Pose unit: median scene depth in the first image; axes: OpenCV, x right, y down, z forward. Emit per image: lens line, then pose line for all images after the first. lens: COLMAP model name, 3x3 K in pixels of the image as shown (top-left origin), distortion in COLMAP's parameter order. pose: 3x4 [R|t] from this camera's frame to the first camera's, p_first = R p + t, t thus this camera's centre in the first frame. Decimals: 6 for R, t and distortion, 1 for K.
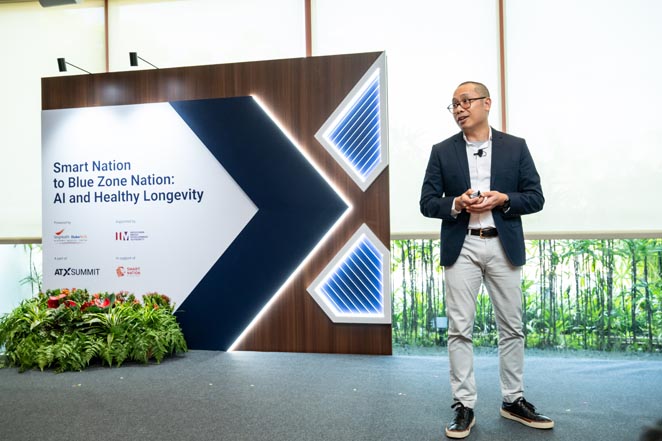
lens RADIAL K [[609.7, 0, 332.3], [0, 609.7, 217.8], [0, 0, 1]] dist [0.003278, 0.000000]
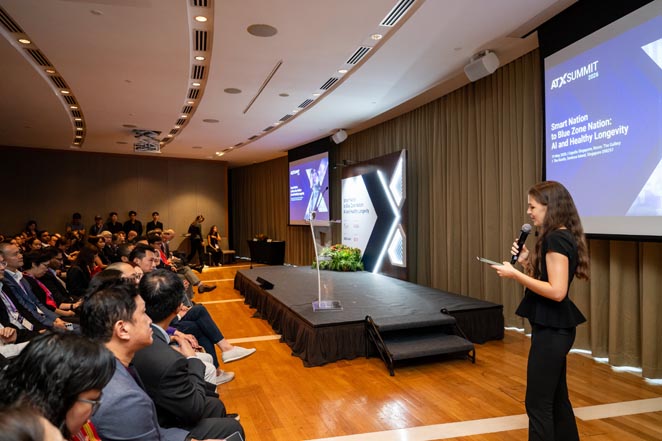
lens RADIAL K [[444.4, 0, 329.2], [0, 444.4, 220.5], [0, 0, 1]] dist [-0.000364, 0.002420]
pose [[0.535981, 0.016723, -0.844065, 1.228578], [0.010054, 0.999606, 0.026188, -0.046567], [0.844170, -0.022522, 0.535602, -0.129872]]
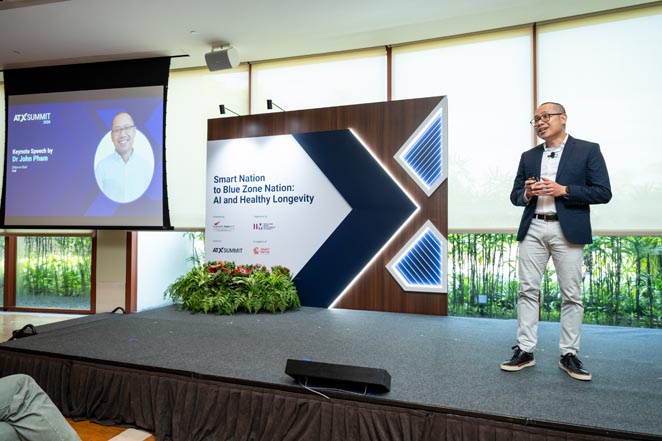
lens RADIAL K [[444.4, 0, 331.9], [0, 444.4, 222.9], [0, 0, 1]] dist [-0.000364, 0.002420]
pose [[0.990014, 0.020559, -0.139460, -0.022079], [-0.022418, 0.999679, -0.011773, 0.029956], [0.139173, 0.014782, 0.990158, -0.026323]]
